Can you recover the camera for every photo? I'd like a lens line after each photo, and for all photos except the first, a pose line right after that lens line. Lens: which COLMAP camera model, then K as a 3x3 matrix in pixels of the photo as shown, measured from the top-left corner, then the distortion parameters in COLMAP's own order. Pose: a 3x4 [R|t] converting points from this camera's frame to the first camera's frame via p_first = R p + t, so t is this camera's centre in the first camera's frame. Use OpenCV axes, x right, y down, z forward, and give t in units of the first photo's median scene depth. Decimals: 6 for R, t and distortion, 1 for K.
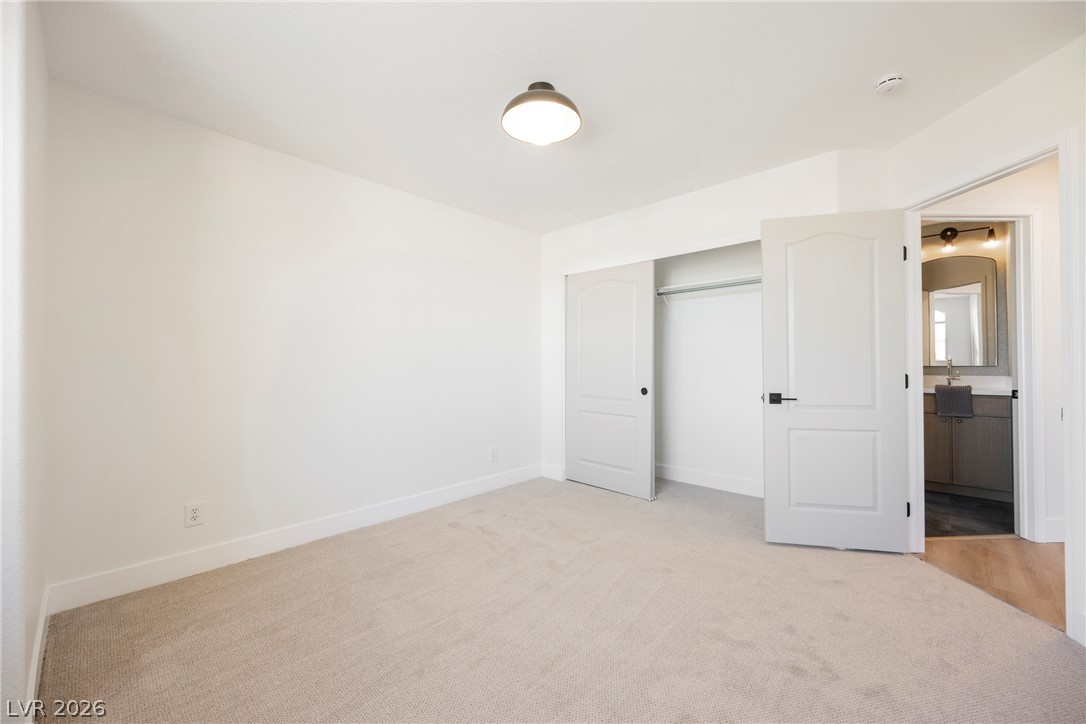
lens RADIAL K [[424.1, 0, 542.3], [0, 424.1, 359.6], [0, 0, 1]] dist [0.000954, 0.000588]
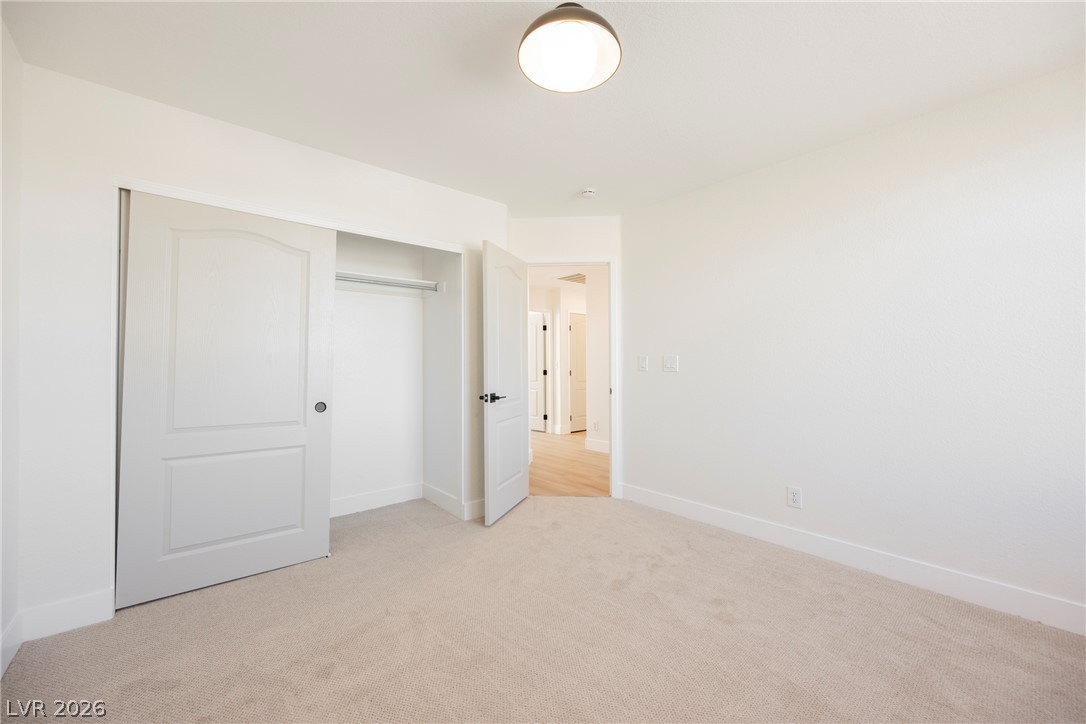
lens RADIAL K [[424.1, 0, 546.8], [0, 424.1, 358.0], [0, 0, 1]] dist [0.000954, 0.000588]
pose [[0.112179, 0.026832, 0.993326, -0.637313], [-0.000345, 0.999636, -0.026963, 0.015837], [-0.993688, 0.002683, 0.112148, 0.788978]]
